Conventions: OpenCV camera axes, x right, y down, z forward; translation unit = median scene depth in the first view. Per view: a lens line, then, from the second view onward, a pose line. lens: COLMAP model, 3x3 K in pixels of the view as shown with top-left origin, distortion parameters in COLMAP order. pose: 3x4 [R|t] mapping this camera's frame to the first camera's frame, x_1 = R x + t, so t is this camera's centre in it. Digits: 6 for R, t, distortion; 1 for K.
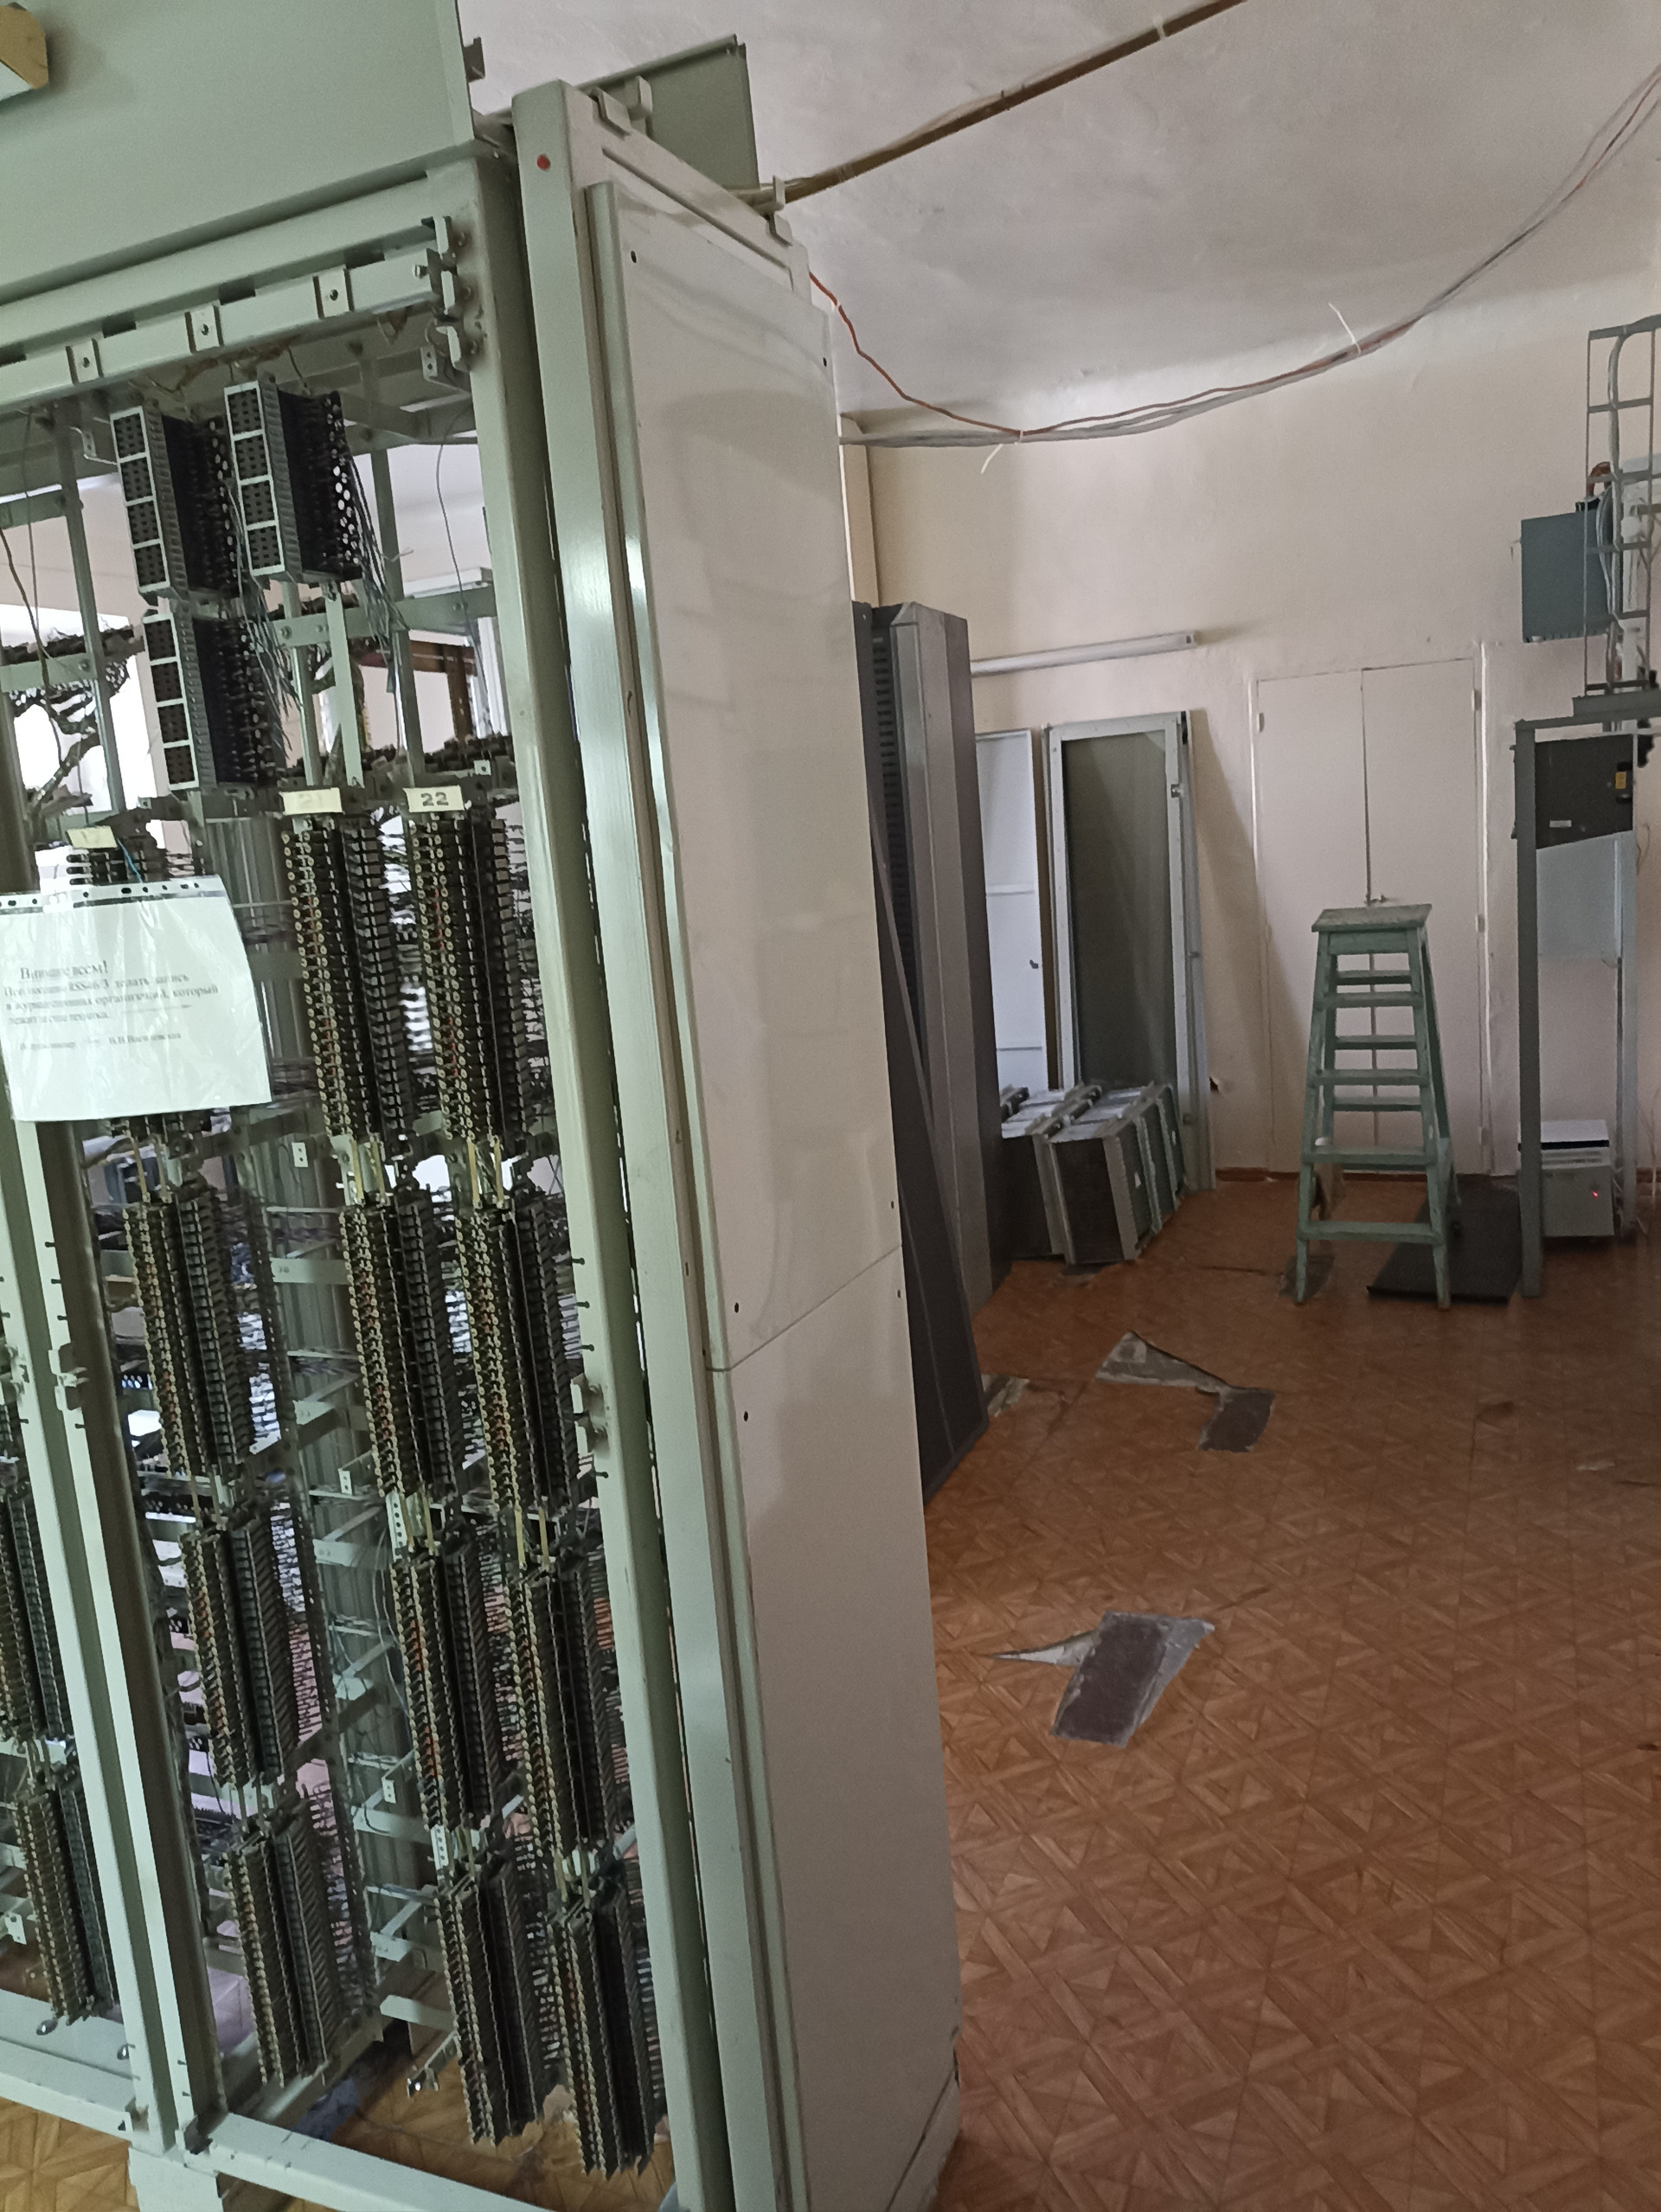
lens RADIAL K [[1623.7, 0, 832.0], [0, 1623.7, 1110.4], [0, 0, 1]] dist [0.035026, -0.035808]
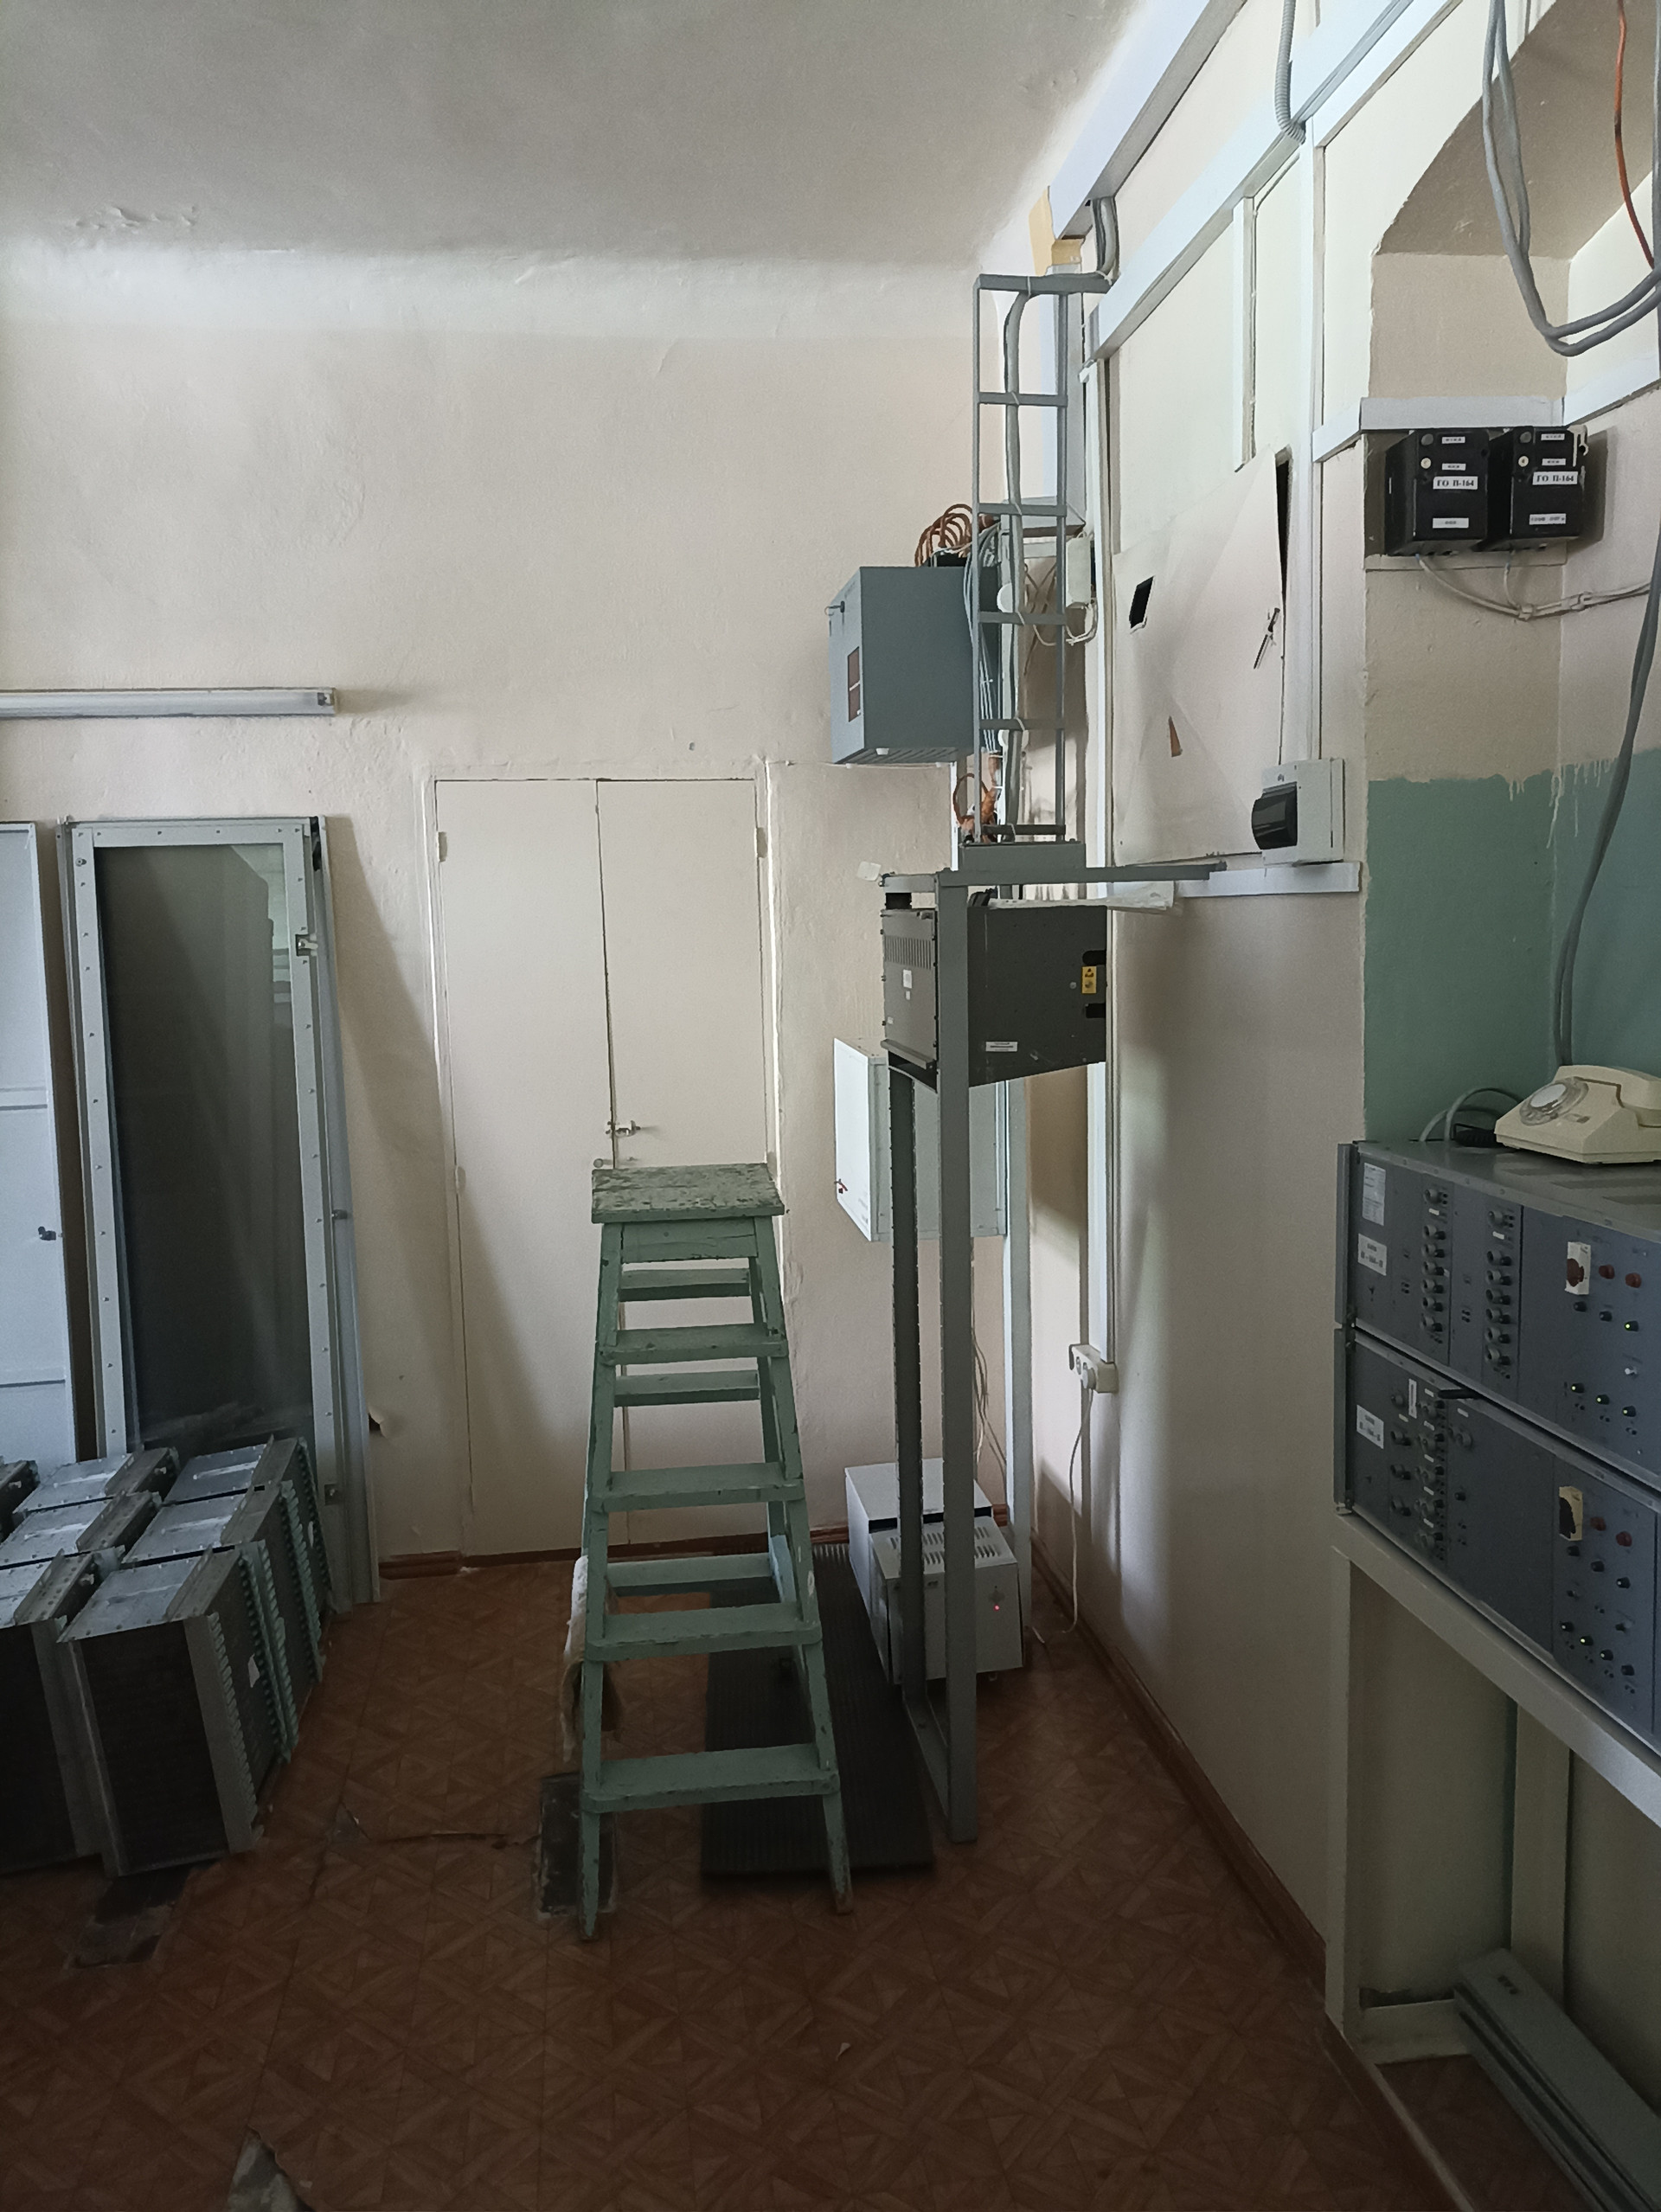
lens RADIAL K [[1623.7, 0, 832.0], [0, 1623.7, 1107.7], [0, 0, 1]] dist [0.035026, -0.035808]
pose [[0.852719, 0.003822, 0.522356, 0.065259], [0.043857, 0.995919, -0.078881, -0.082774], [-0.520526, 0.090173, 0.849071, 0.402997]]
